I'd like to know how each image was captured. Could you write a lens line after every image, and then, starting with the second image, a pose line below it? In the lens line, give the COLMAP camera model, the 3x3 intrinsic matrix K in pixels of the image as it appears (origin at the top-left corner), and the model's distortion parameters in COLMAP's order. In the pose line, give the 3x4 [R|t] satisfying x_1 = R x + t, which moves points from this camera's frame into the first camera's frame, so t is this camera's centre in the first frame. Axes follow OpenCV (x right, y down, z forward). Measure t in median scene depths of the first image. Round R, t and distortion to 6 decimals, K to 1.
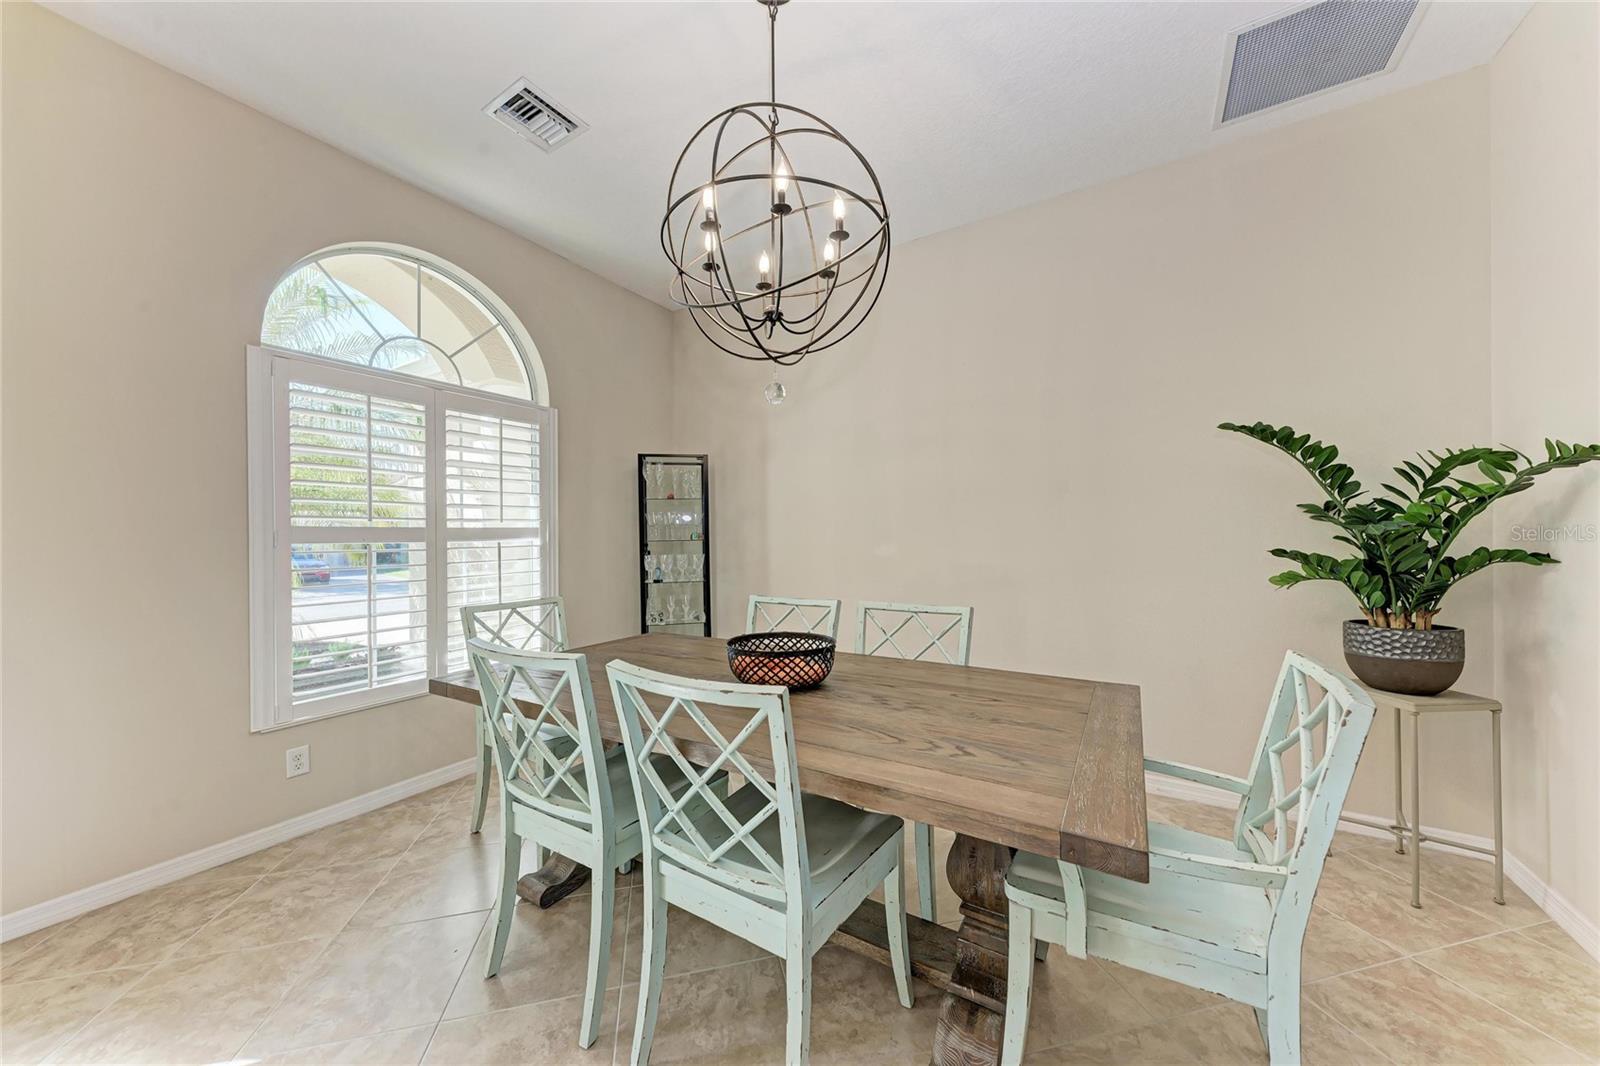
lens RADIAL K [[562.2, 0, 804.4], [0, 562.2, 536.1], [0, 0, 1]] dist [0.002759, 0.000130]
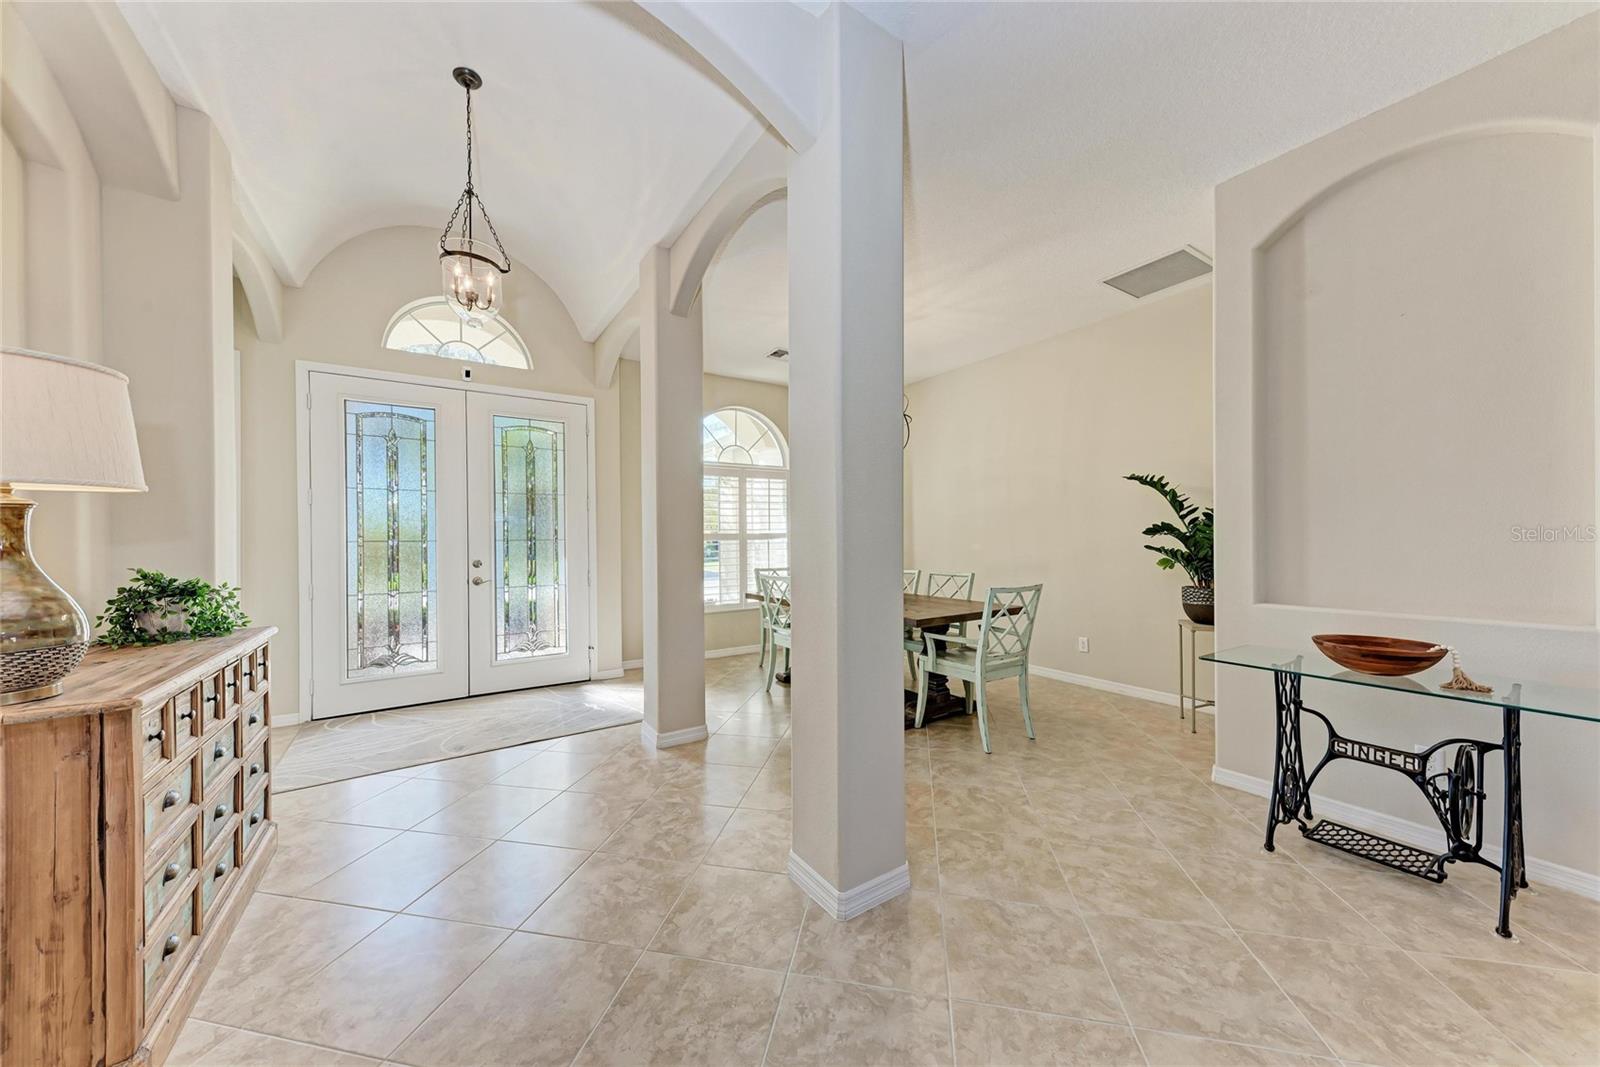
lens RADIAL K [[549.6, 0, 802.3], [0, 549.6, 537.7], [0, 0, 1]] dist [0.012970, -0.004310]
pose [[0.909734, 0.003498, -0.415178, 0.387368], [-0.002250, 0.999991, 0.003495, -0.006109], [0.415186, -0.002246, 0.909734, -0.744865]]
